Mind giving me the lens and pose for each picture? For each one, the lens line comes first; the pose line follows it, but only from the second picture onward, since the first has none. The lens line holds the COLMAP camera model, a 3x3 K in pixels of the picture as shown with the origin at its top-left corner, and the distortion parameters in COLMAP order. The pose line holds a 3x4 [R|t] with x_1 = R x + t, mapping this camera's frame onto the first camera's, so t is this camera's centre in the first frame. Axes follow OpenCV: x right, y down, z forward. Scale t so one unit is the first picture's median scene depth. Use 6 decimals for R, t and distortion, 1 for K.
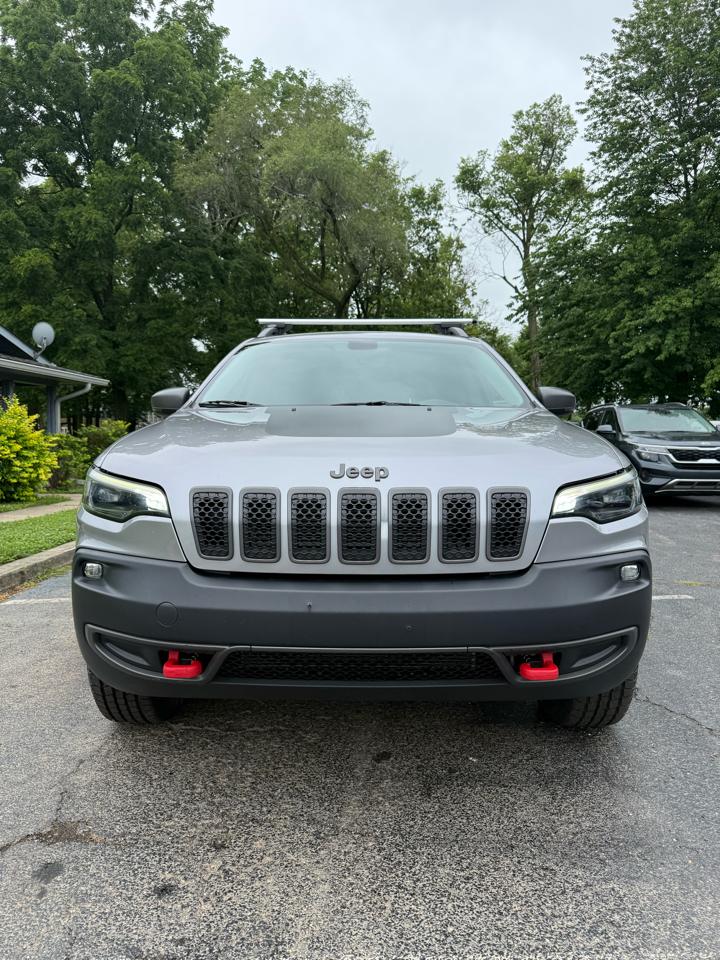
lens RADIAL K [[682.4, 0, 356.7], [0, 682.4, 484.0], [0, 0, 1]] dist [0.006482, -0.012115]
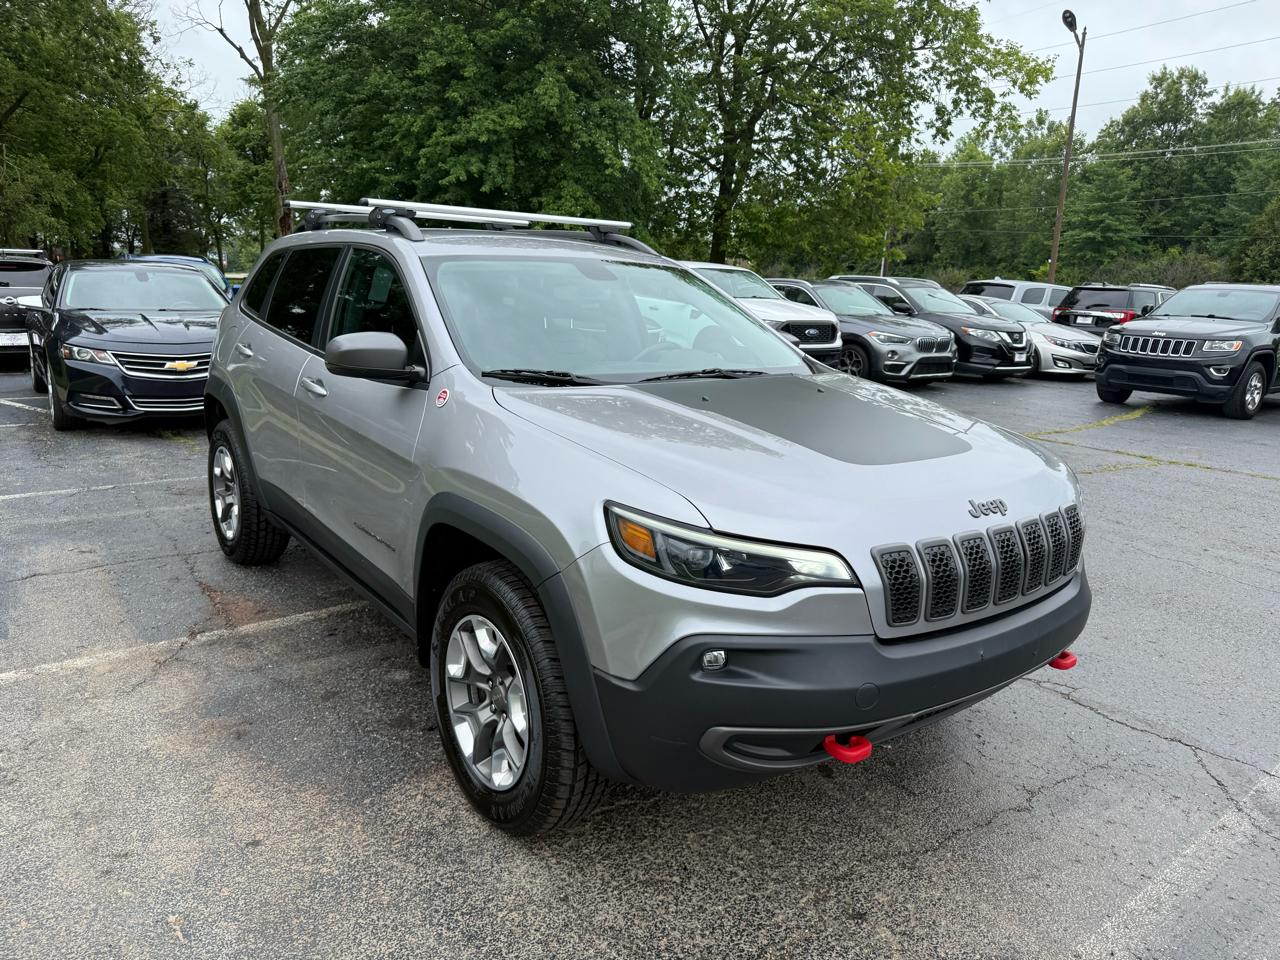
lens RADIAL K [[909.9, 0, 643.6], [0, 909.9, 468.5], [0, 0, 1]] dist [0.006482, -0.012115]
pose [[0.783662, -0.099826, 0.613113, -0.820400], [0.008302, 0.988598, 0.150350, -0.190907], [-0.621131, -0.112733, 0.775556, 0.206355]]
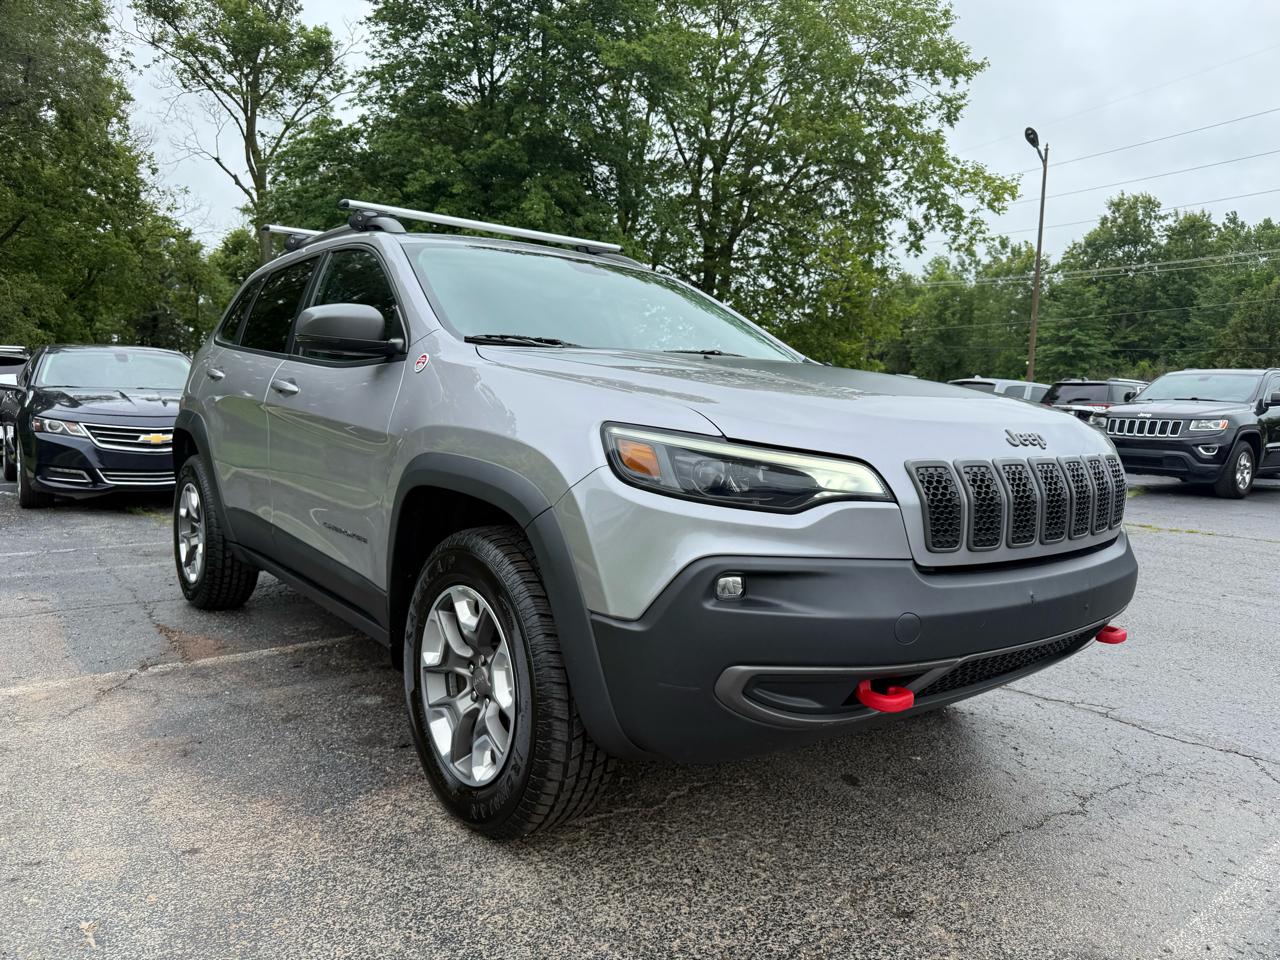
lens RADIAL K [[909.9, 0, 642.5], [0, 909.9, 481.7], [0, 0, 1]] dist [0.006482, -0.012115]
pose [[0.773194, -0.035310, 0.633186, -0.785911], [0.018458, 0.999279, 0.033187, -0.008033], [-0.633901, -0.013973, 0.773288, 0.277156]]
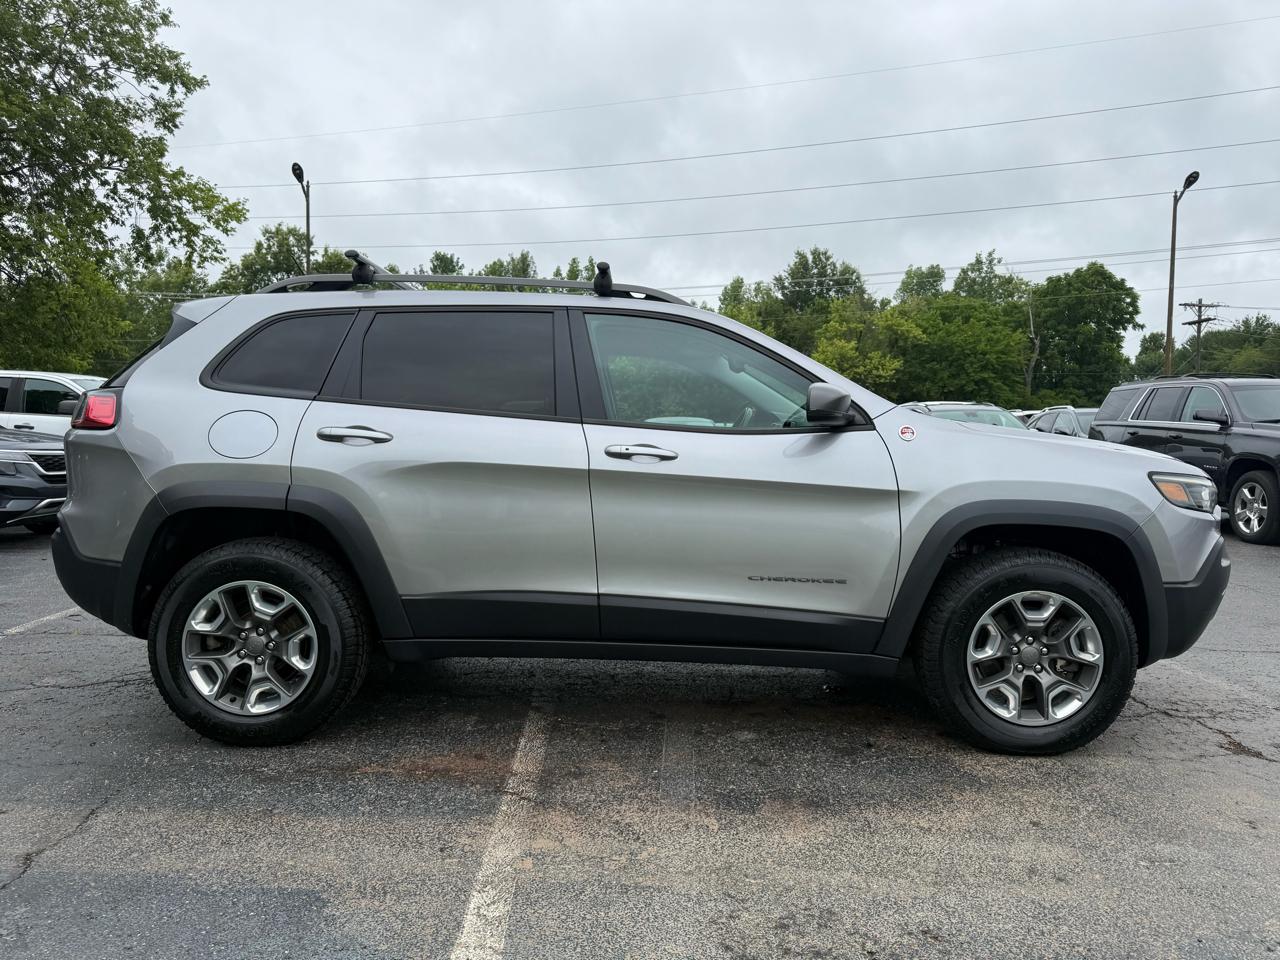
lens RADIAL K [[909.9, 0, 642.6], [0, 909.9, 470.2], [0, 0, 1]] dist [0.006482, -0.012115]
pose [[-0.017252, -0.041513, 0.998989, -1.628182], [0.063157, 0.997097, 0.042525, -0.137551], [-0.997854, 0.063827, -0.014580, 1.623172]]
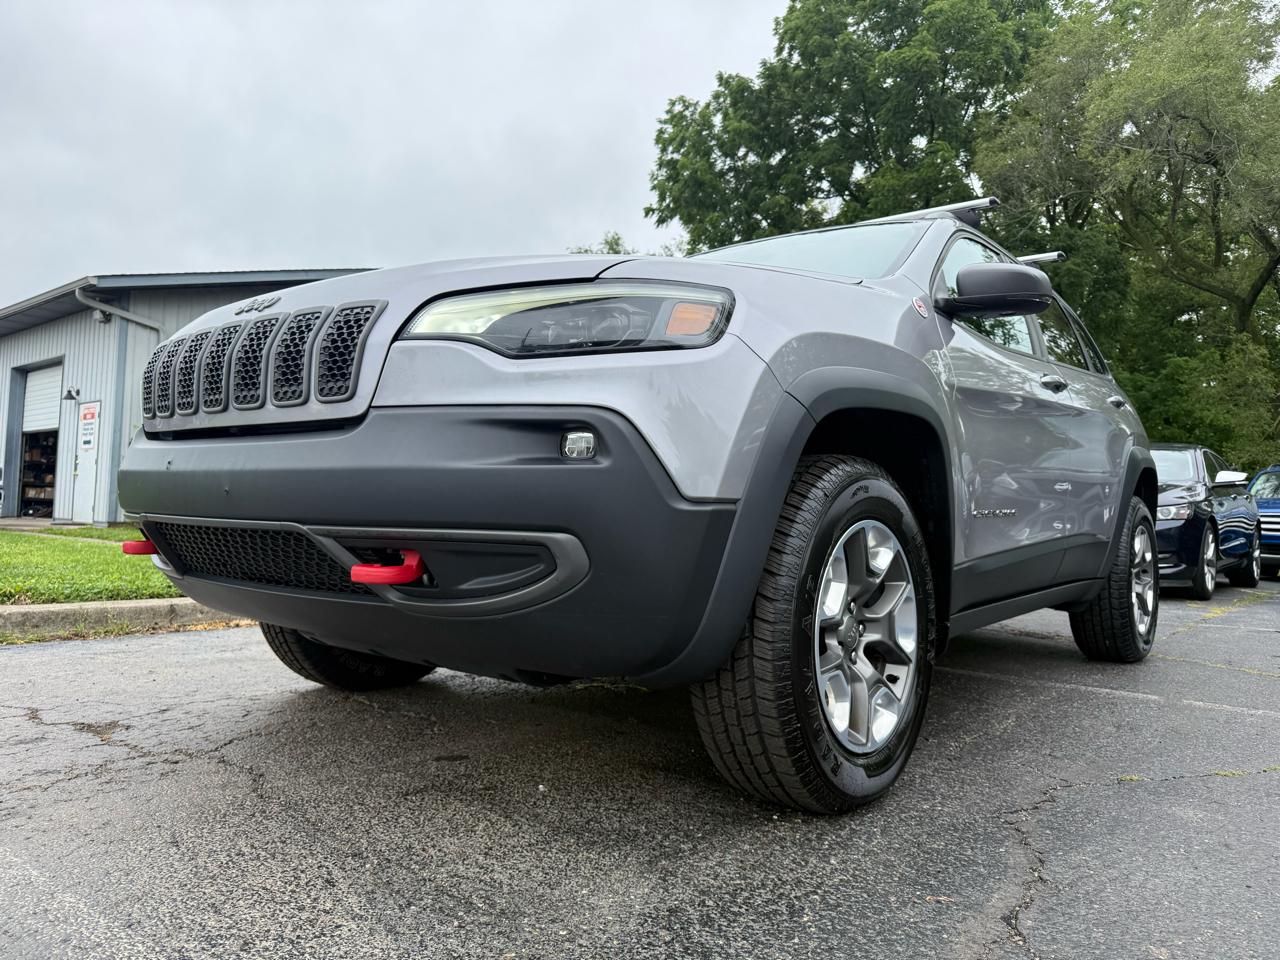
lens RADIAL K [[909.9, 0, 635.2], [0, 909.9, 477.4], [0, 0, 1]] dist [0.006482, -0.012115]
pose [[0.779379, -0.003535, -0.626543, 0.705470], [-0.072172, 0.992821, -0.095379, 0.173782], [0.622382, 0.119555, 0.773529, 0.331016]]
